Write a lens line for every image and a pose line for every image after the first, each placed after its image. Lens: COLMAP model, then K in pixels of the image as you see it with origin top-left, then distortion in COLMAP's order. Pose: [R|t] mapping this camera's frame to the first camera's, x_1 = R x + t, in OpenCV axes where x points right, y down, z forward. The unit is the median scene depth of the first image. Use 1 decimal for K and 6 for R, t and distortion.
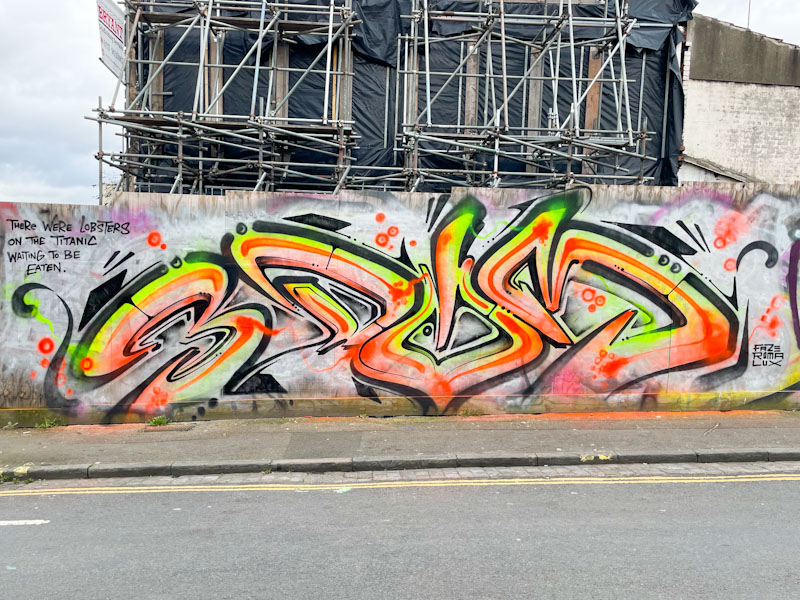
lens RADIAL K [[620.5, 0, 389.4], [0, 620.5, 320.2], [0, 0, 1]] dist [0.038776, -0.017867]
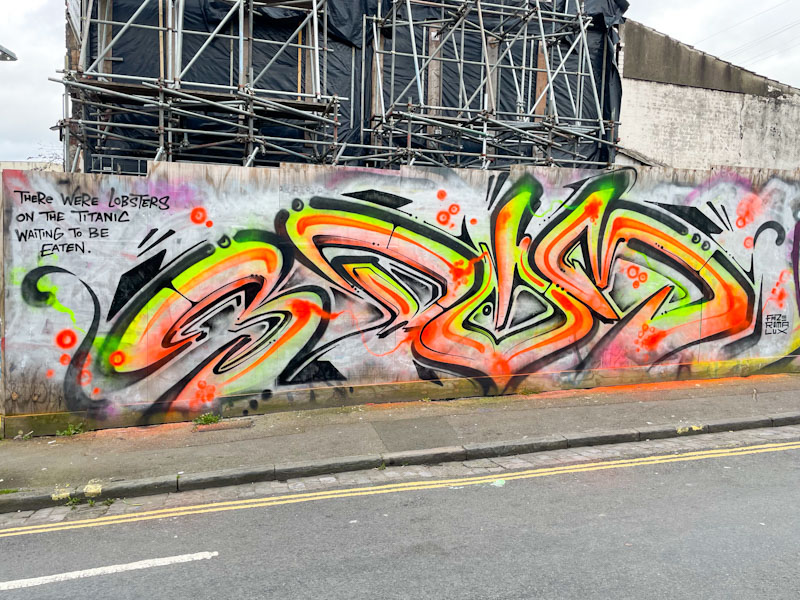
lens RADIAL K [[591.4, 0, 399.3], [0, 591.4, 300.3], [0, 0, 1]] dist [0.038409, -0.017086]
pose [[0.978108, -0.022261, 0.206905, -0.270591], [0.021952, 0.999752, 0.003790, -0.005326], [-0.206938, 0.000835, 0.978354, 0.106719]]
